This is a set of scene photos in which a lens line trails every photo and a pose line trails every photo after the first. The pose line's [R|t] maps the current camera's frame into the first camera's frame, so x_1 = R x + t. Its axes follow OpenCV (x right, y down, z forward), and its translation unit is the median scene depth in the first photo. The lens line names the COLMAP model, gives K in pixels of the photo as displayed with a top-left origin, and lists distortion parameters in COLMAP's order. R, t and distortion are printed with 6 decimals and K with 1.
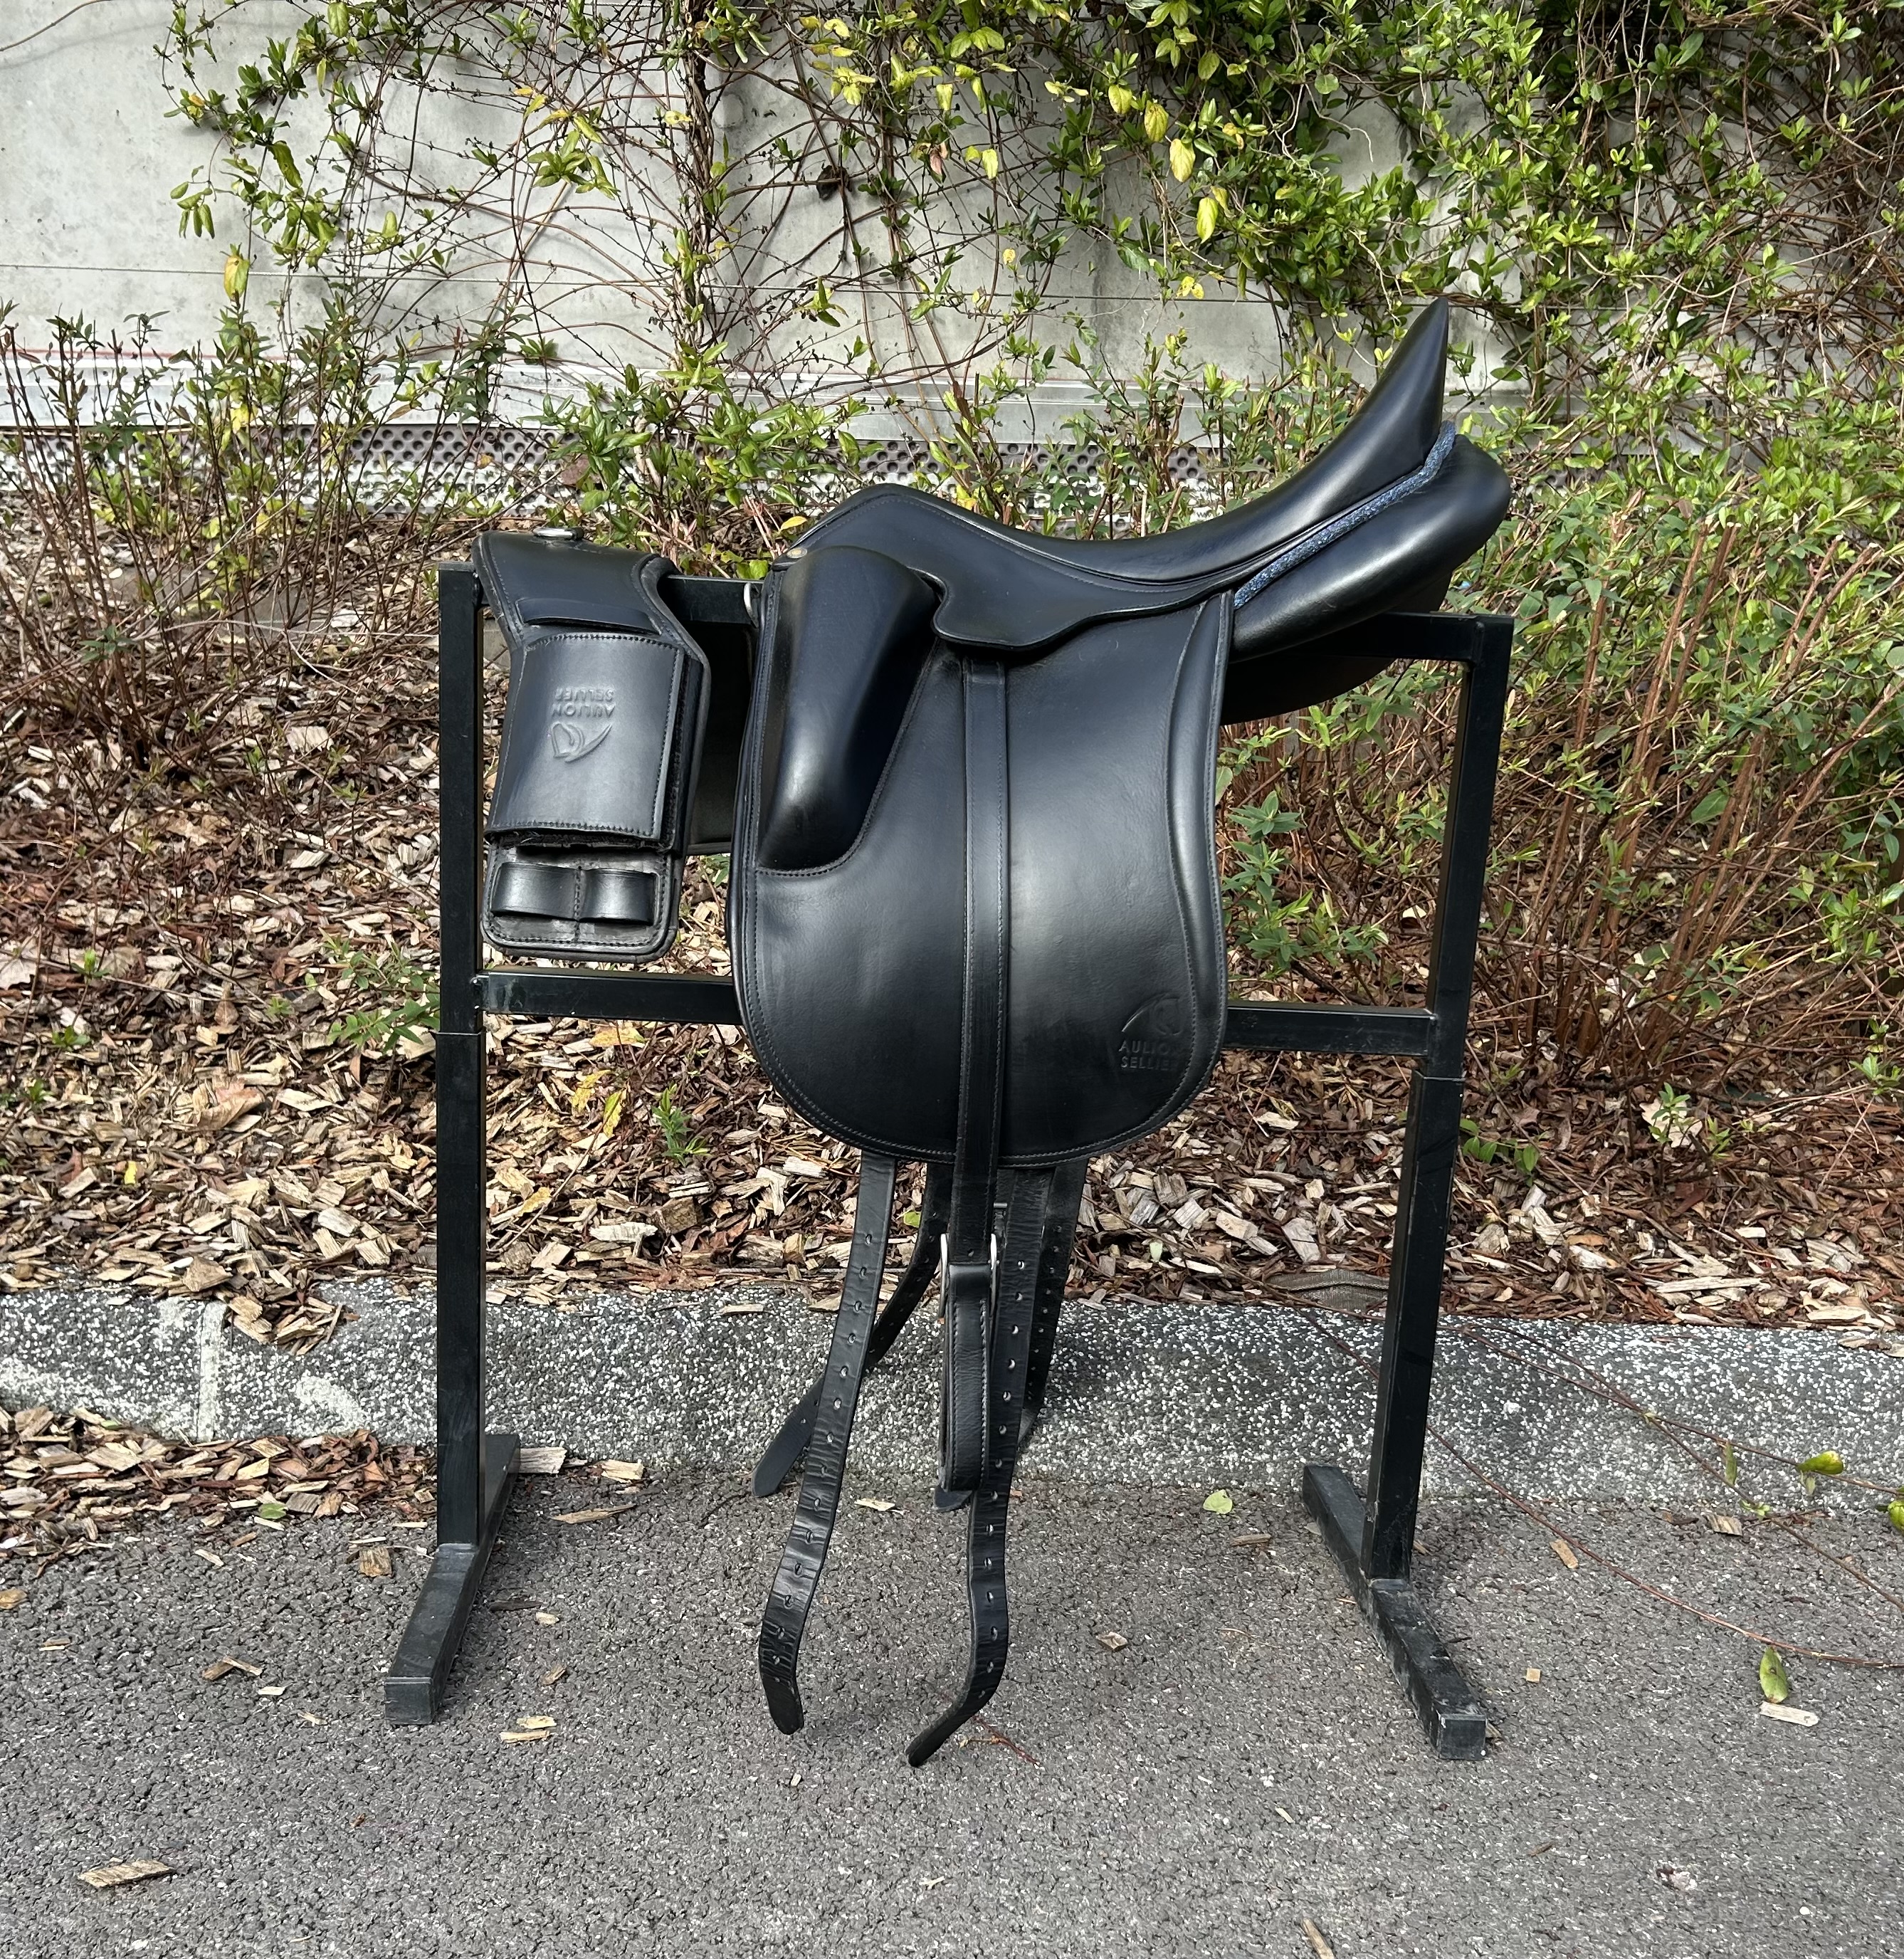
lens RADIAL K [[2094.1, 0, 951.8], [0, 2094.1, 1074.2], [0, 0, 1]] dist [0.094057, -0.195548]
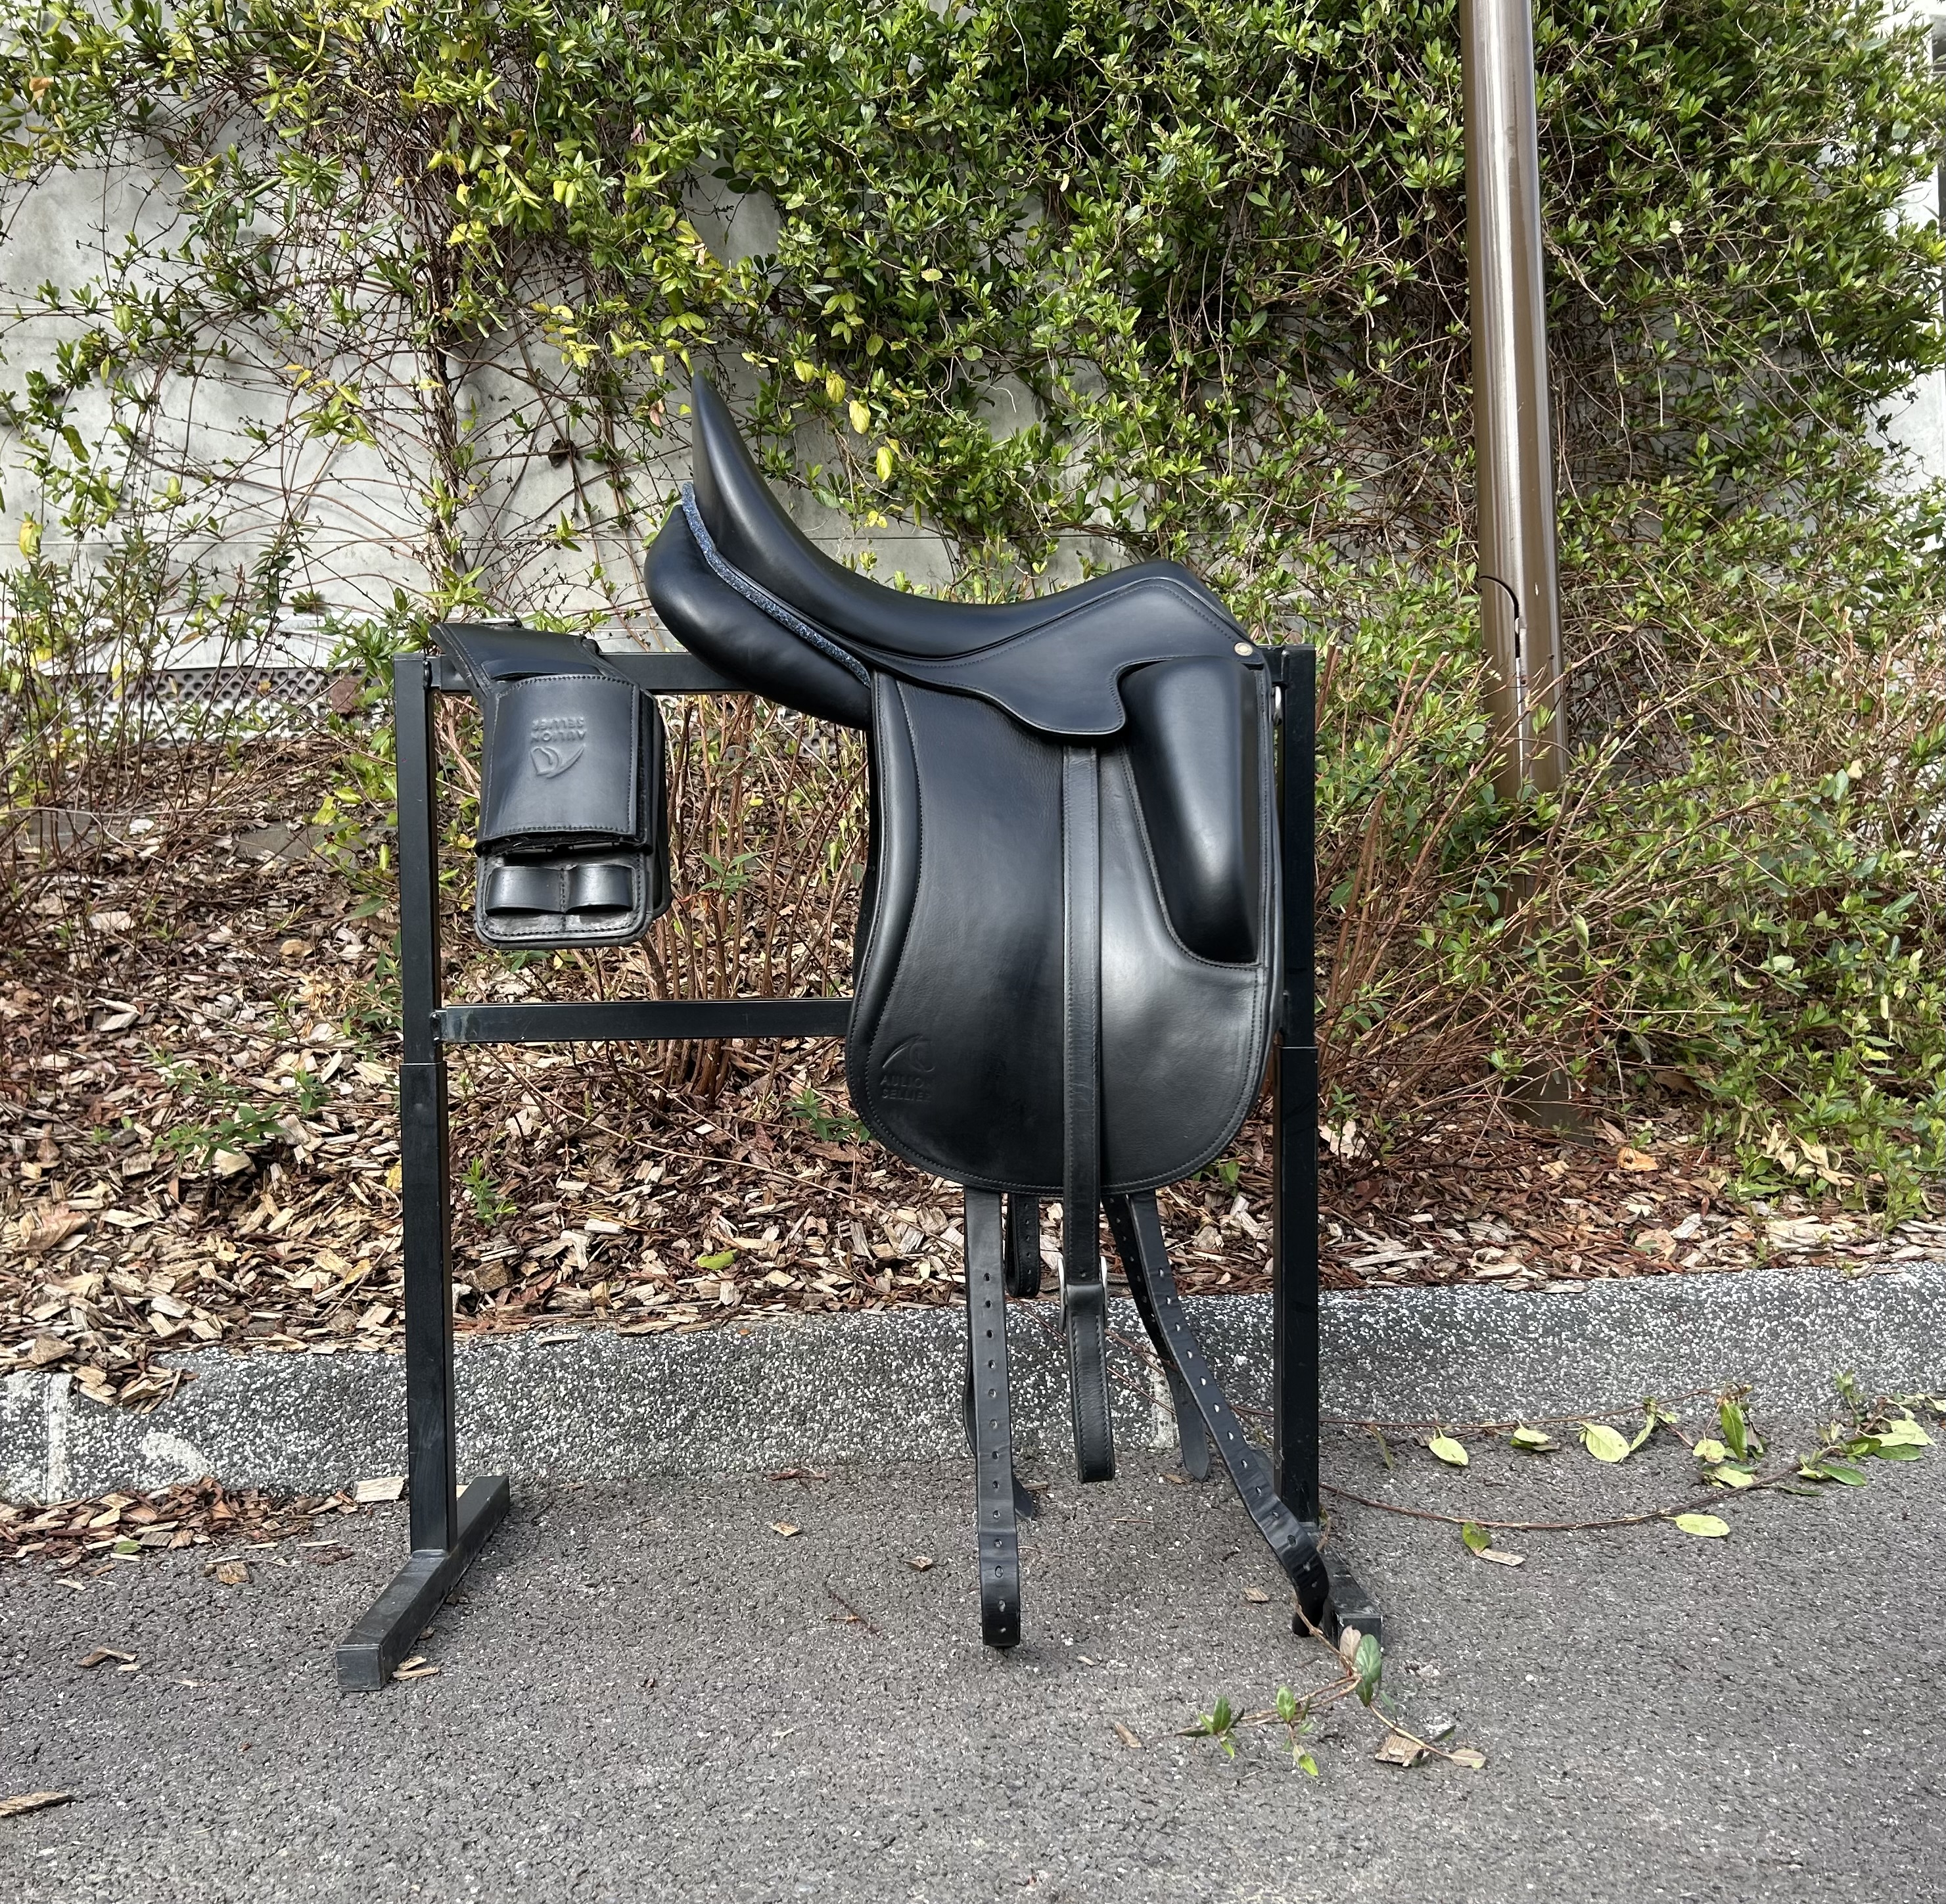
lens RADIAL K [[1929.4, 0, 939.6], [0, 1929.4, 1007.9], [0, 0, 1]] dist [0.016878, -0.025691]
pose [[0.988834, -0.067260, 0.132980, -0.022705], [0.086717, 0.985417, -0.146404, 0.096892], [-0.121194, 0.156301, 0.980246, -0.041419]]
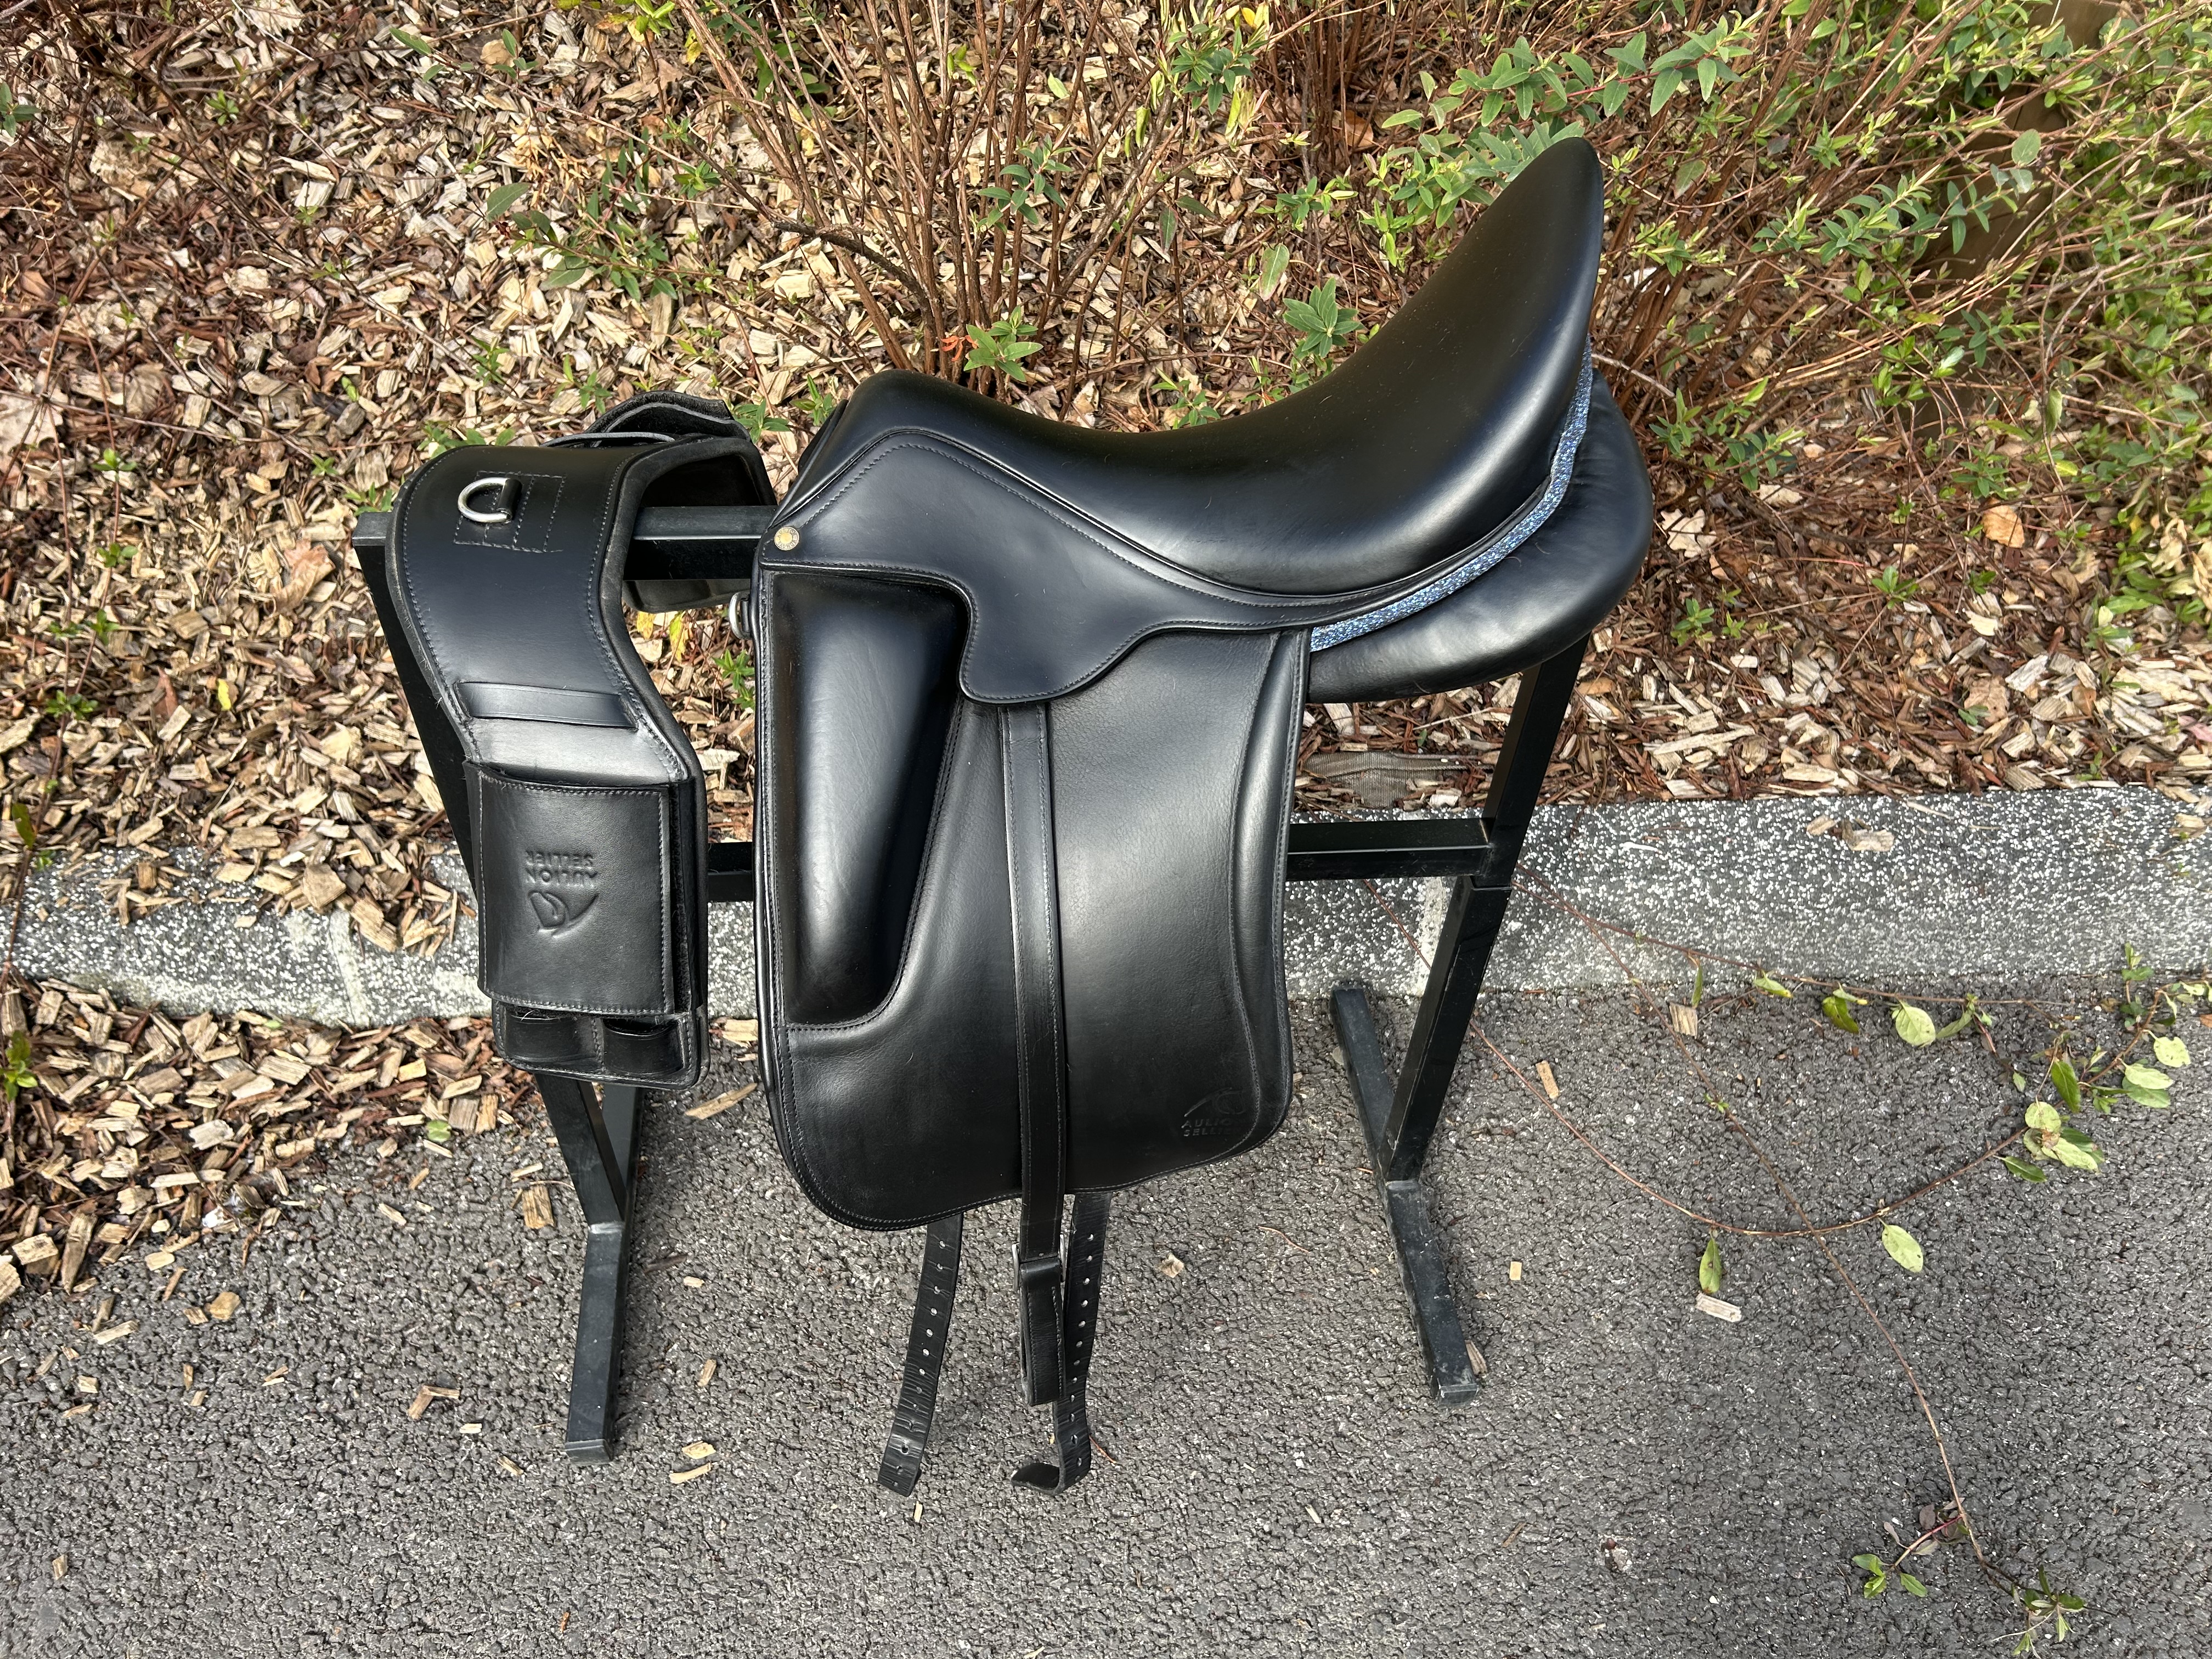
lens RADIAL K [[1637.3, 0, 1106.0], [0, 1637.3, 829.5], [0, 0, 1]] dist [0.059842, -0.065006]
pose [[0.998110, -0.054258, 0.028849, 0.019369], [0.029966, 0.839618, 0.542351, -0.336668], [-0.053649, -0.540461, 0.839657, 0.262607]]
